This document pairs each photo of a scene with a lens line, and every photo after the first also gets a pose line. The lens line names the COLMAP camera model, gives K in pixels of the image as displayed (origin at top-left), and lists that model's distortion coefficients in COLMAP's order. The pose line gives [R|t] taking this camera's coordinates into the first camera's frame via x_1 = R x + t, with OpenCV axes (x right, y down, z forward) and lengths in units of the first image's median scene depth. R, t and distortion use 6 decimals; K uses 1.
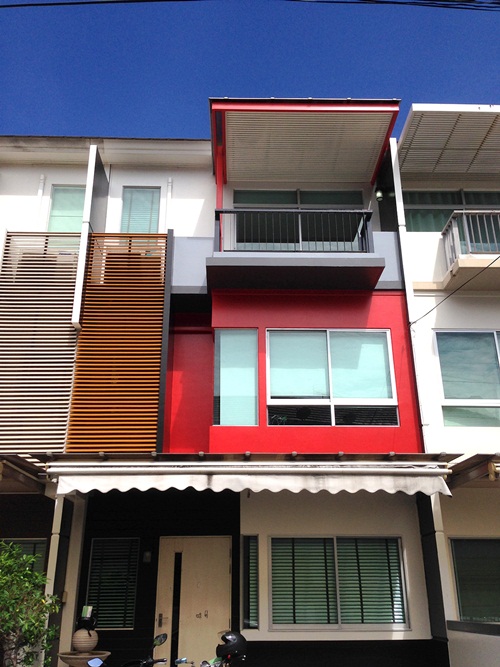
lens RADIAL K [[630.5, 0, 250.0], [0, 630.5, 333.5], [0, 0, 1]] dist [0.061775, 0.004758]
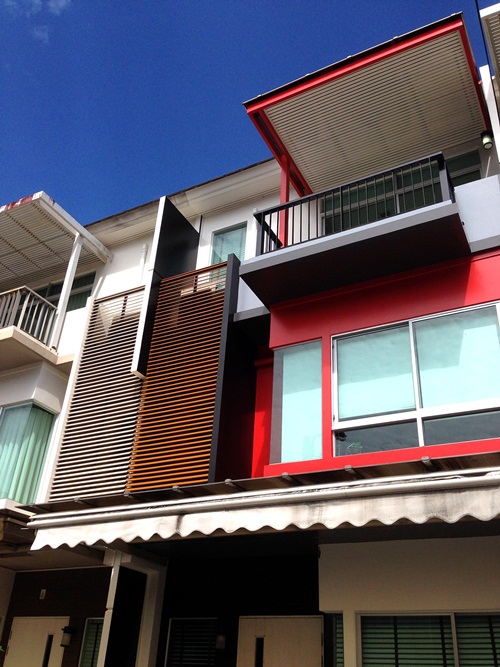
lens RADIAL K [[618.7, 0, 250.0], [0, 618.7, 333.5], [0, 0, 1]] dist [0.095672, -0.160801]
pose [[0.867360, -0.207995, -0.452133, 0.300957], [0.132153, 0.972122, -0.193687, 0.130988], [0.479814, 0.108245, 0.870667, 0.289080]]
